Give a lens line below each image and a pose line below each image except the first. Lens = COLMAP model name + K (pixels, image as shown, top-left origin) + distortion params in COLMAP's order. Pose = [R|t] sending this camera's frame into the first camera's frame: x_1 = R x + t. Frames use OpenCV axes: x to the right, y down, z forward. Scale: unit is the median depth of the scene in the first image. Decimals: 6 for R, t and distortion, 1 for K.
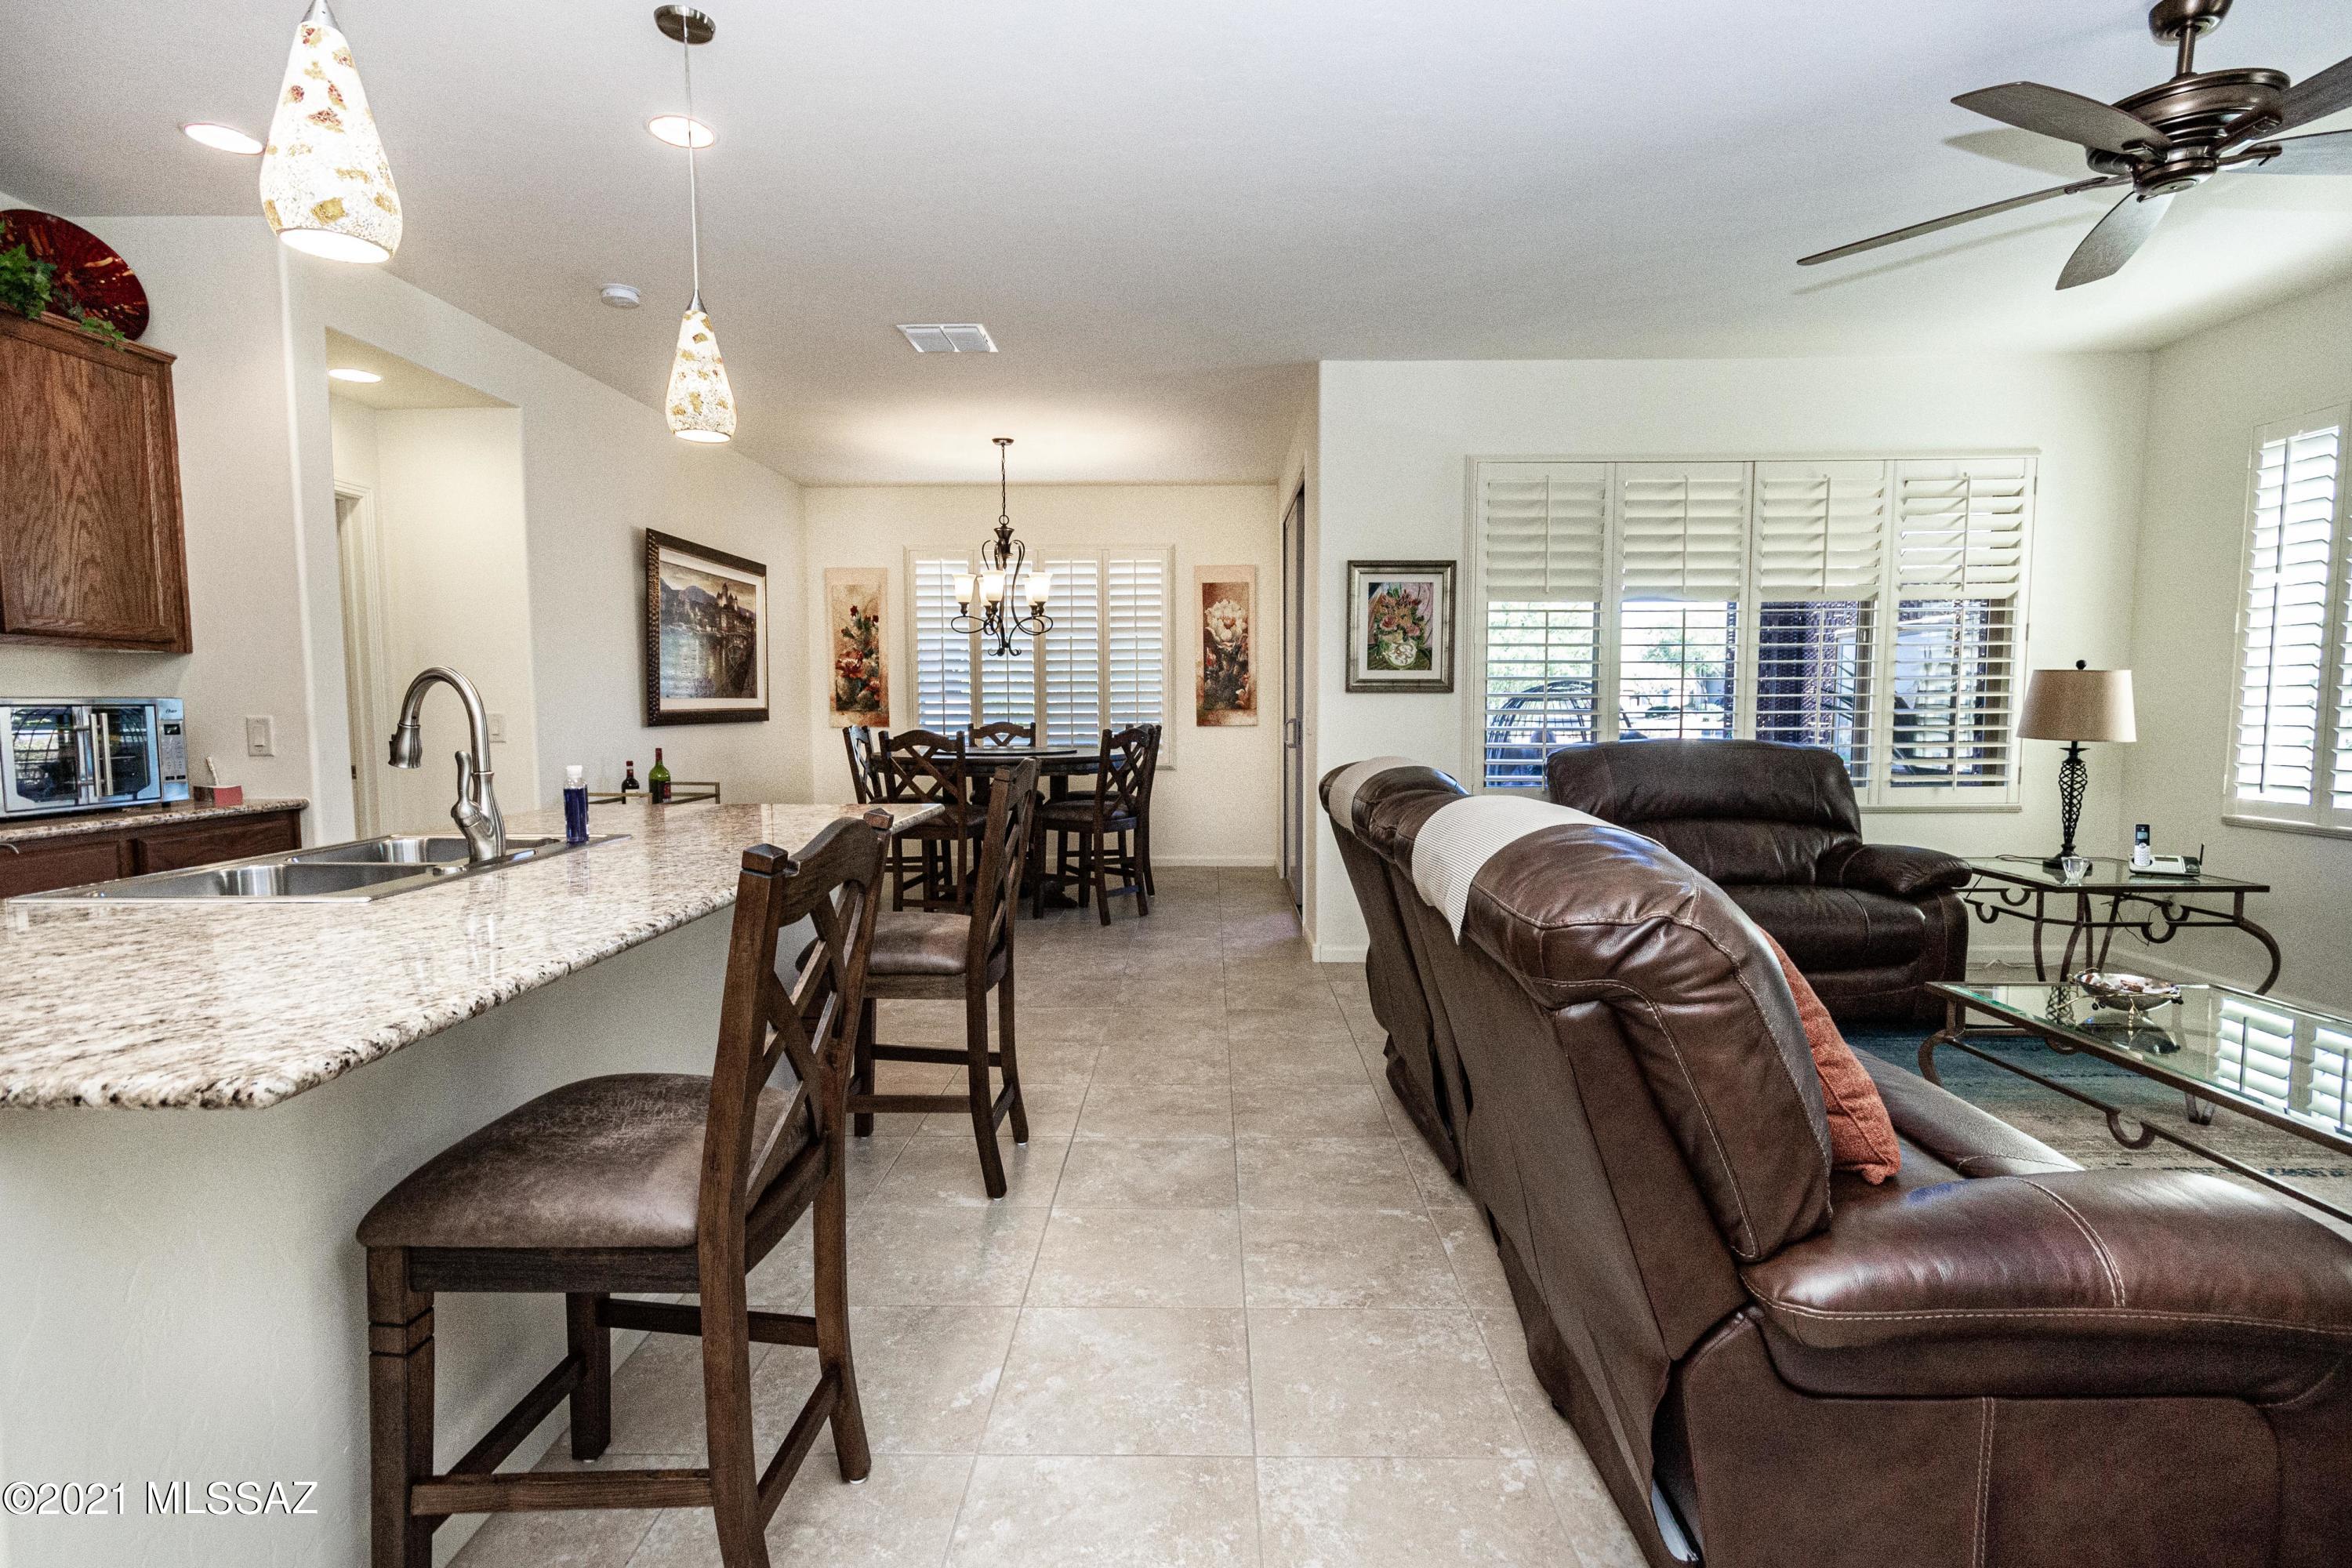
lens RADIAL K [[1133.5, 0, 1190.1], [0, 1133.5, 790.1], [0, 0, 1]] dist [0.001118, 0.000016]
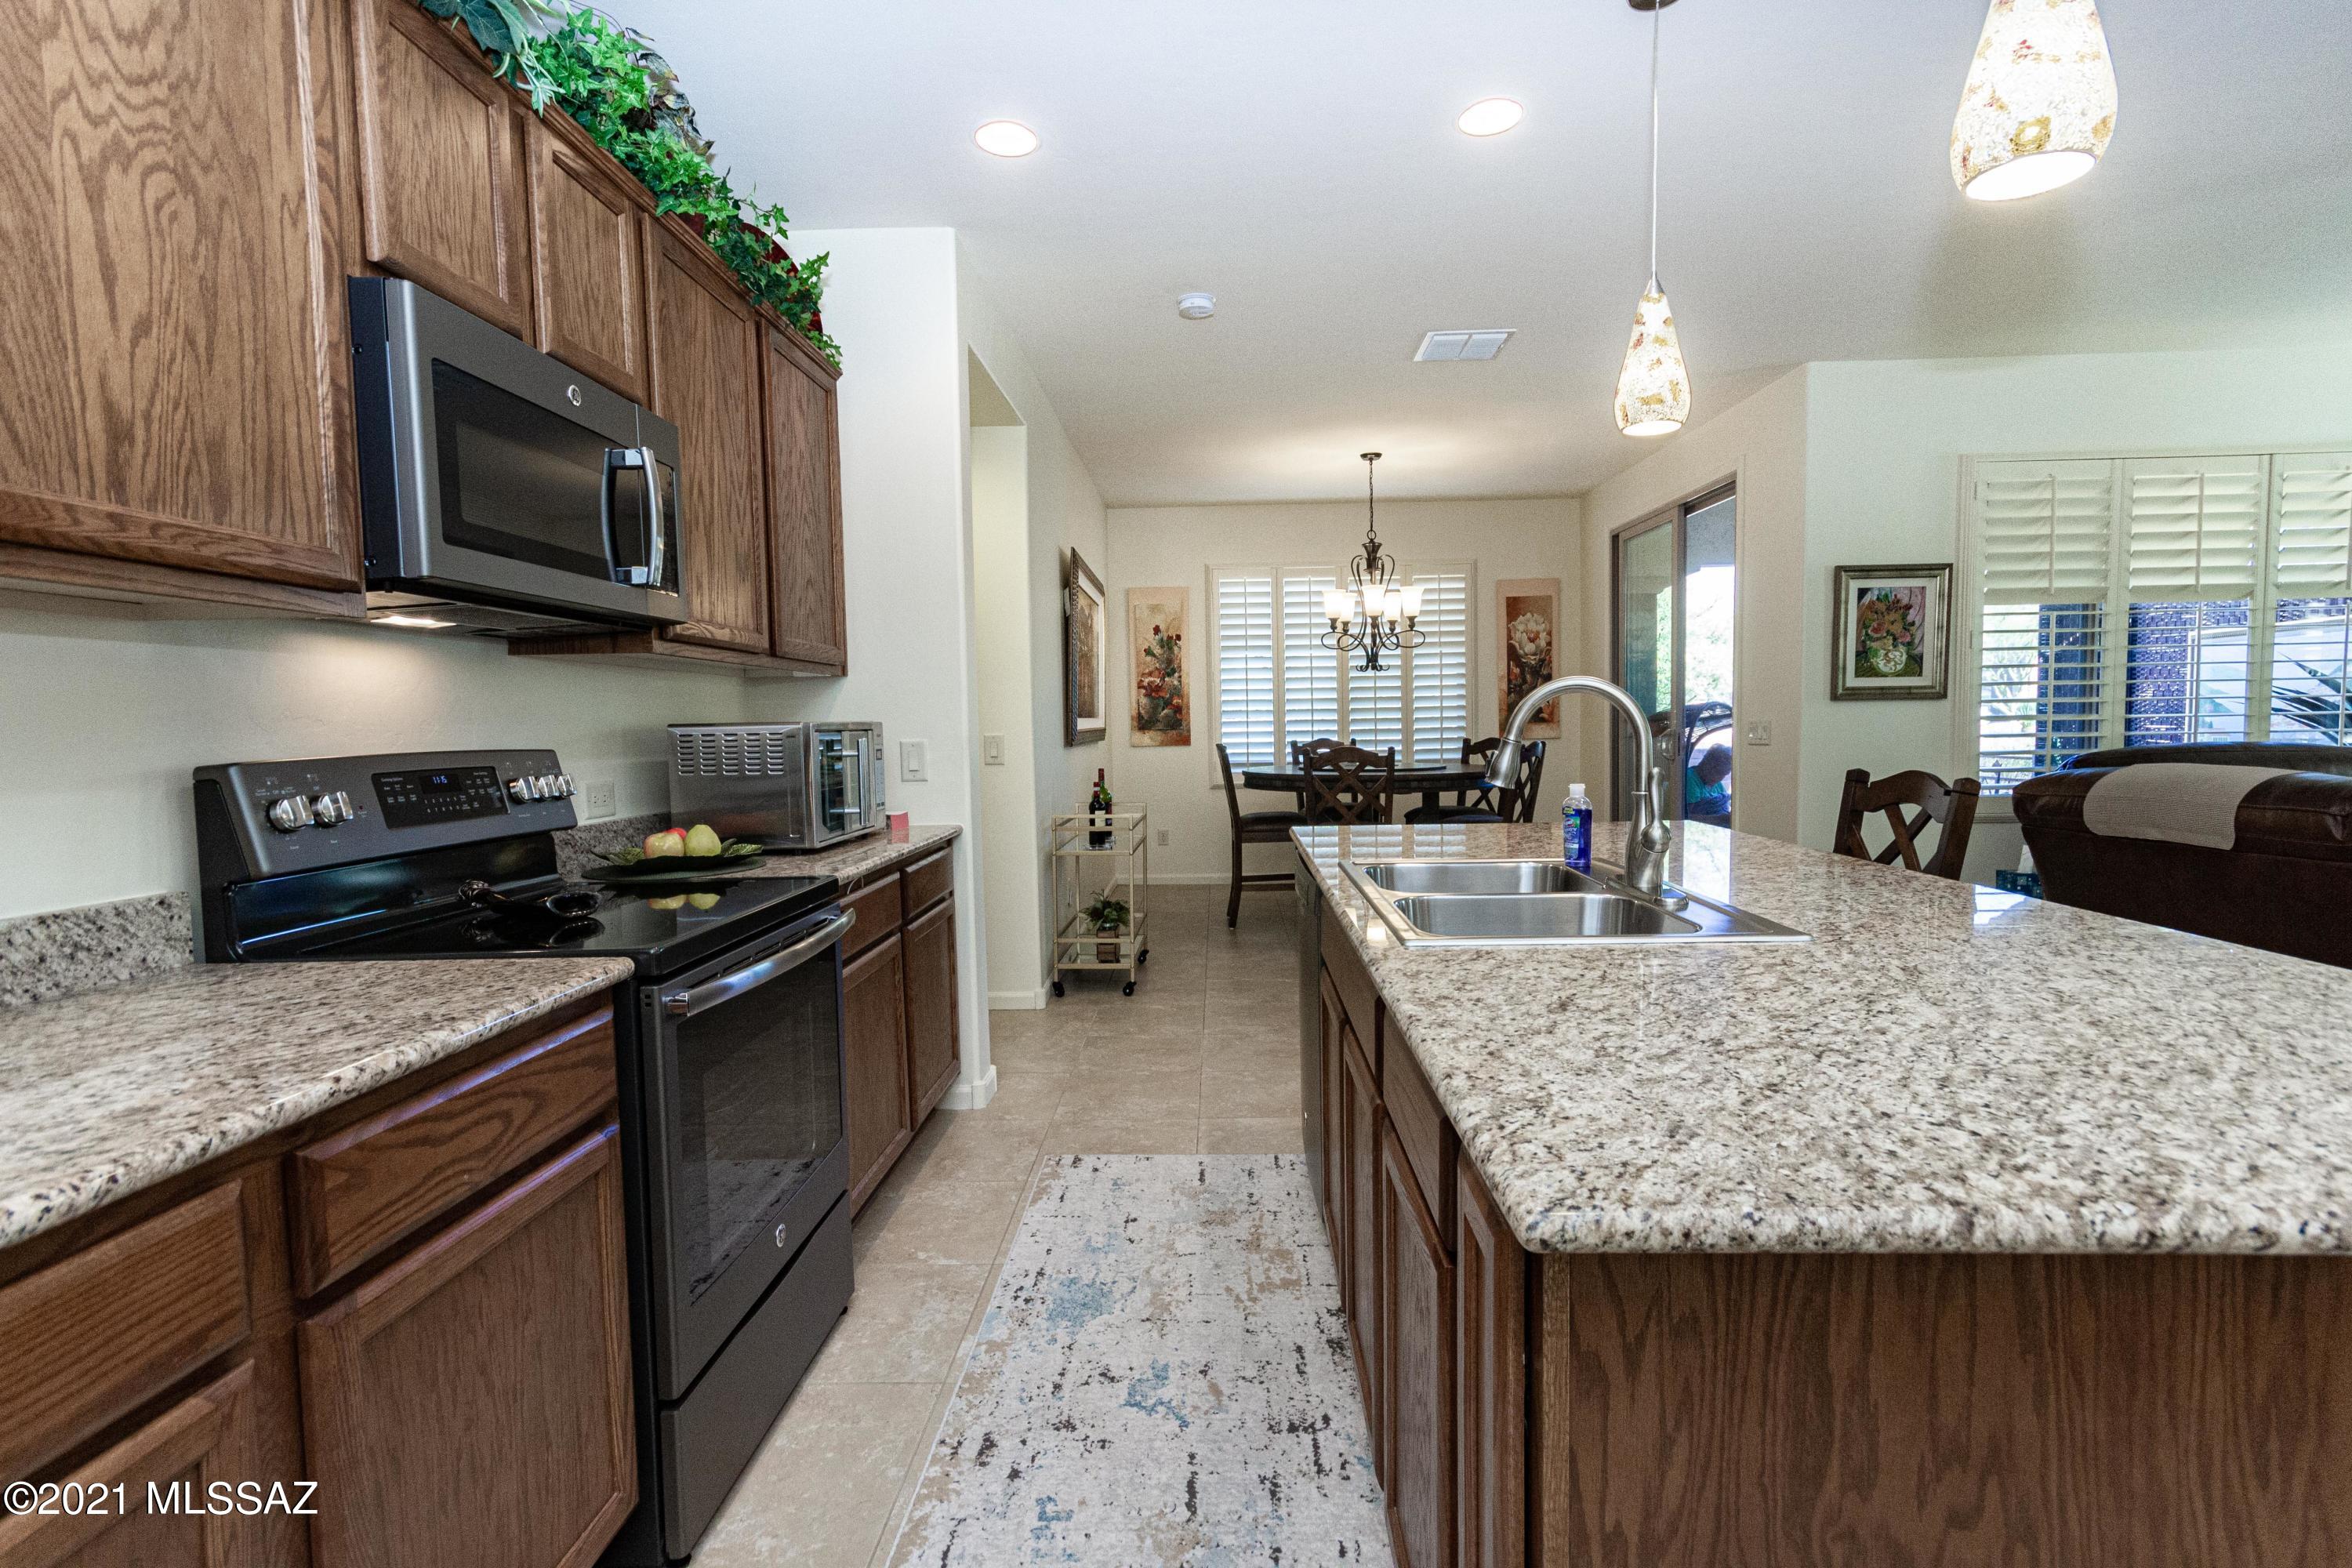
lens RADIAL K [[1105.1, 0, 1186.0], [0, 1105.1, 788.8], [0, 0, 1]] dist [0.009588, -0.001670]
pose [[0.999725, -0.013983, -0.018815, -0.401828], [0.013692, 0.999786, -0.015520, -0.003877], [0.019028, 0.015259, 0.999703, 0.040264]]
